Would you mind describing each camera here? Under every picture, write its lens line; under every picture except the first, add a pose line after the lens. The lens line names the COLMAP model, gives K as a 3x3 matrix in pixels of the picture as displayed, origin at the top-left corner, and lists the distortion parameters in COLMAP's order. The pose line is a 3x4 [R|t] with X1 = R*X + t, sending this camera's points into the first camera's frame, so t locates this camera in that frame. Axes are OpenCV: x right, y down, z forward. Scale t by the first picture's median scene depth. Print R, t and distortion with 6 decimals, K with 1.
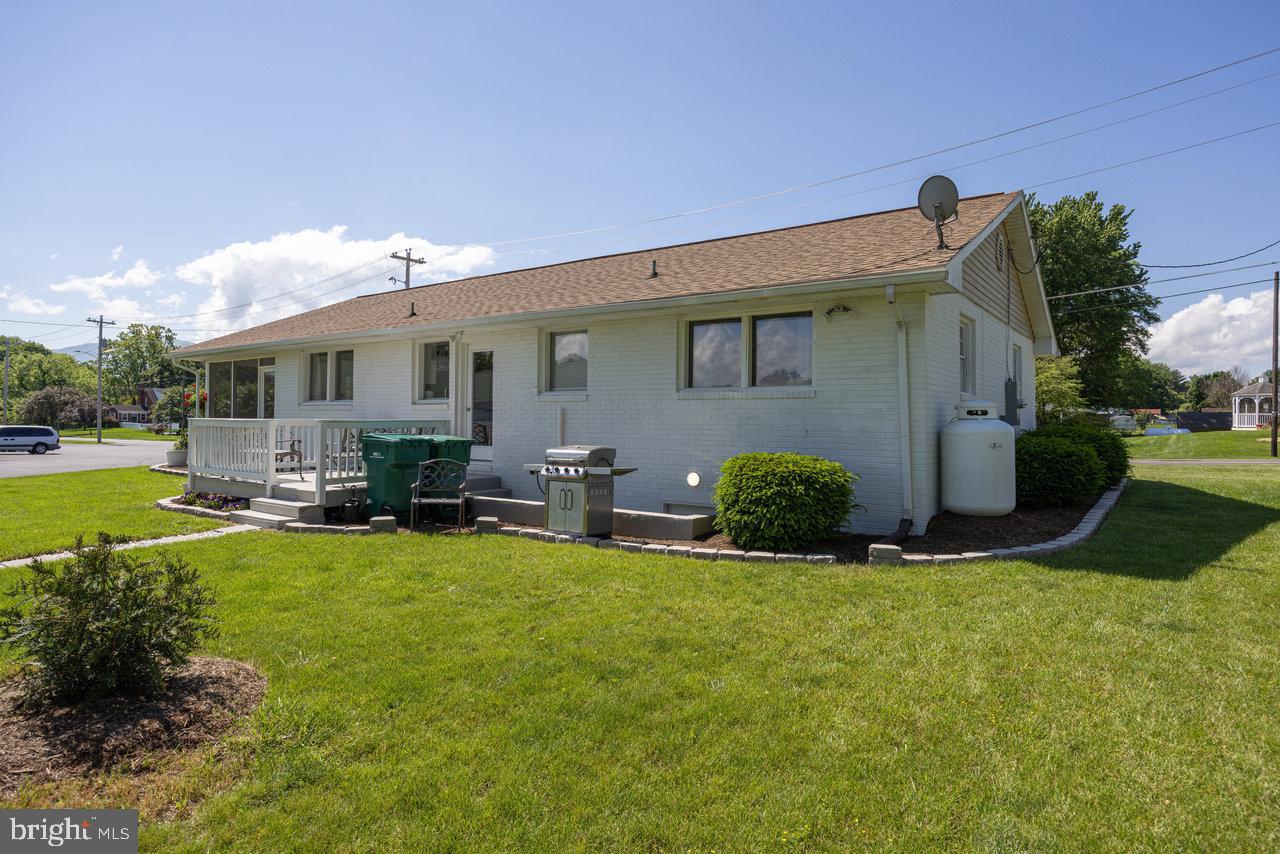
lens RADIAL K [[723.2, 0, 644.6], [0, 723.2, 426.4], [0, 0, 1]] dist [-0.050064, -0.001151]
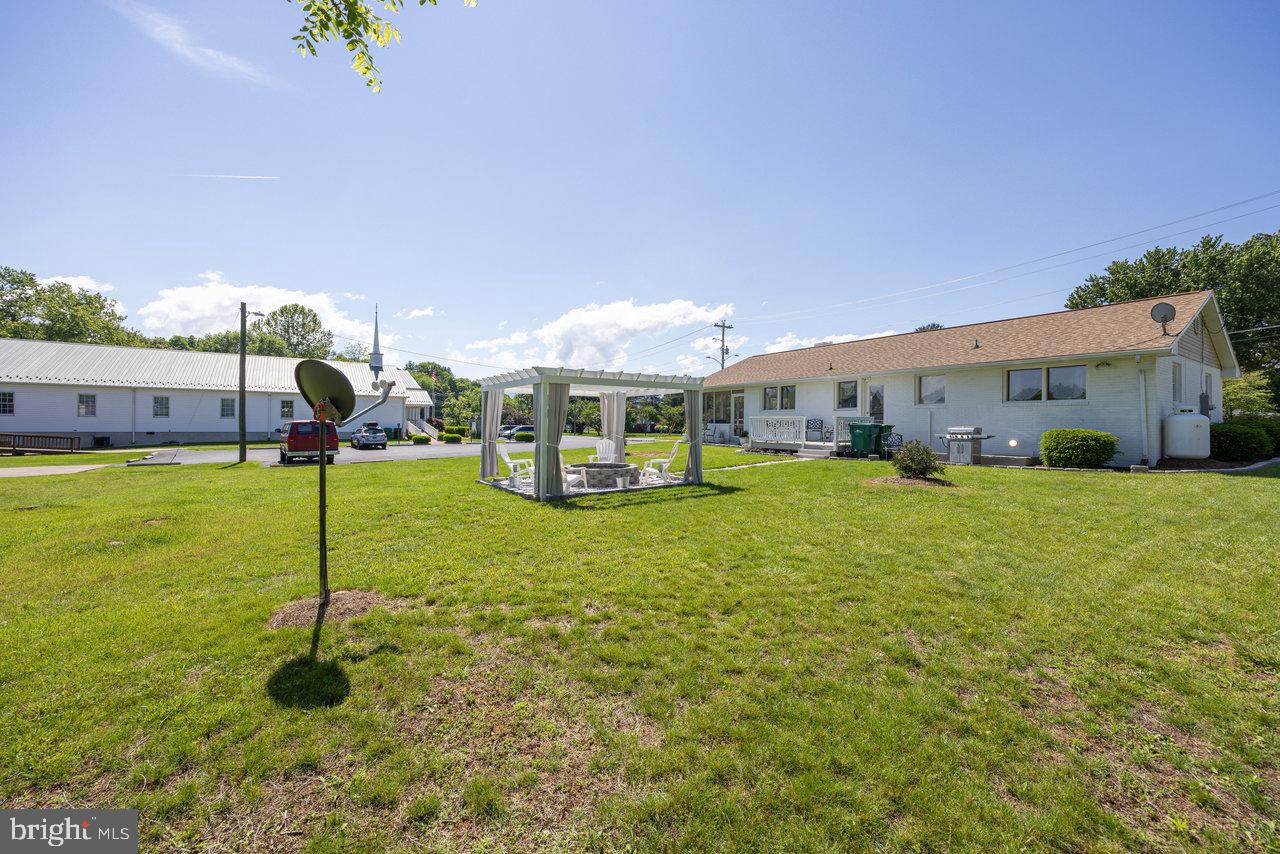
lens RADIAL K [[515.5, 0, 638.1], [0, 515.5, 424.0], [0, 0, 1]] dist [-0.004410, -0.000694]
pose [[0.939696, 0.000791, -0.342010, -0.485418], [-0.004923, 0.999925, -0.011212, 0.040404], [0.341976, 0.012219, 0.939629, -0.880827]]
